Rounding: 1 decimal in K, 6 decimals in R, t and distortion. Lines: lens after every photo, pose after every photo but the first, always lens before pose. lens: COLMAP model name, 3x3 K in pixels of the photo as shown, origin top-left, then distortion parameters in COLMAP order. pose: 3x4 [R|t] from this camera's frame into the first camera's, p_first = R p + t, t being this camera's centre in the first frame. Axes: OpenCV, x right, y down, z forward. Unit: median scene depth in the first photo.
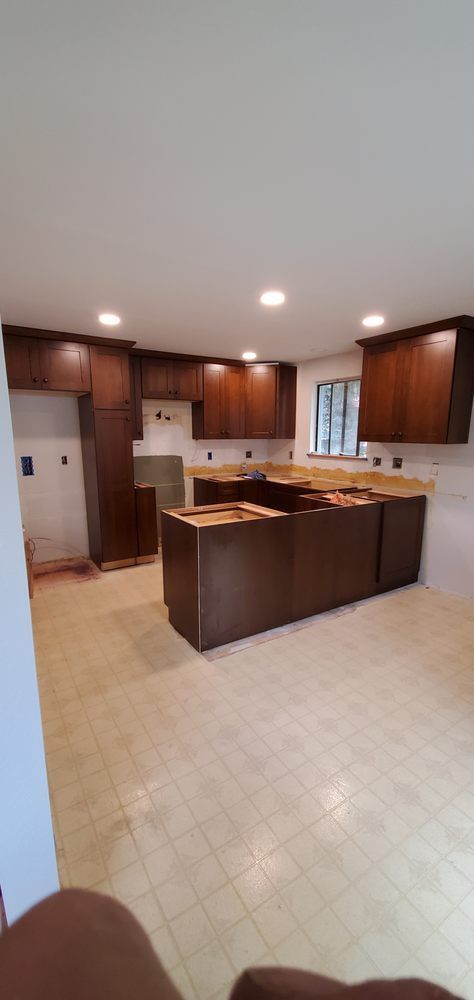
lens RADIAL K [[391.2, 0, 234.2], [0, 391.2, 510.0], [0, 0, 1]] dist [-0.007444, -0.000750]
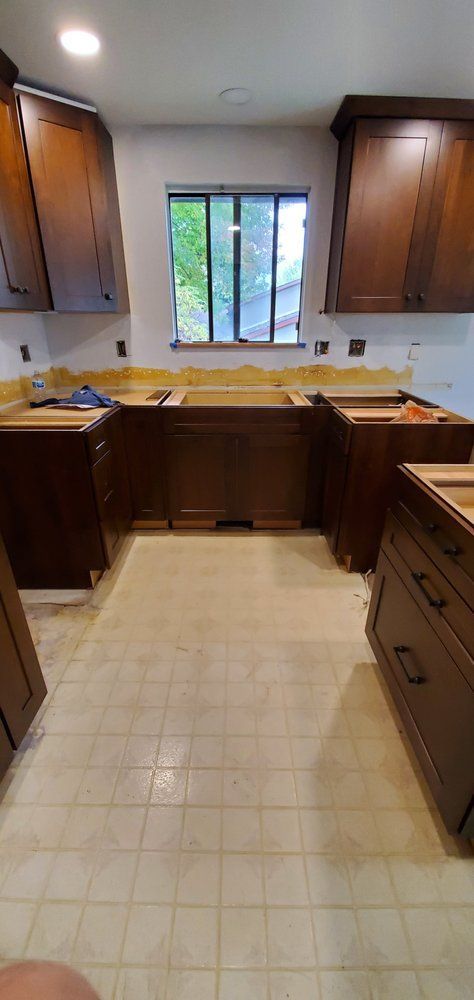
lens RADIAL K [[391.2, 0, 235.5], [0, 391.2, 519.5], [0, 0, 1]] dist [-0.007444, -0.000750]
pose [[0.534648, -0.381541, 0.754041, -0.265262], [0.168579, 0.922496, 0.347250, -0.090964], [-0.828090, -0.058541, 0.557531, 0.610284]]
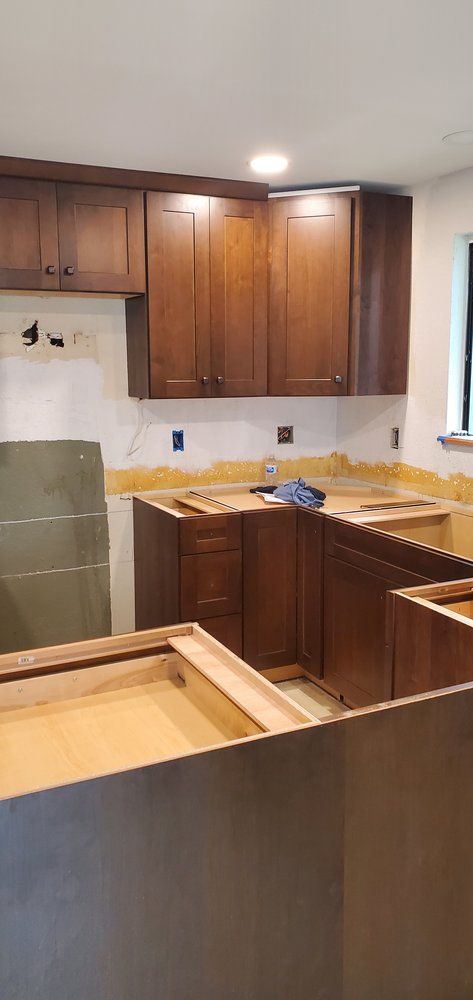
lens RADIAL K [[790.3, 0, 239.2], [0, 790.3, 495.3], [0, 0, 1]] dist [0.064315, -0.041149]
pose [[0.995195, 0.008165, -0.097570, 0.076070], [-0.011342, 0.999422, -0.032052, -0.064526], [0.097252, 0.033005, 0.994712, 0.260991]]
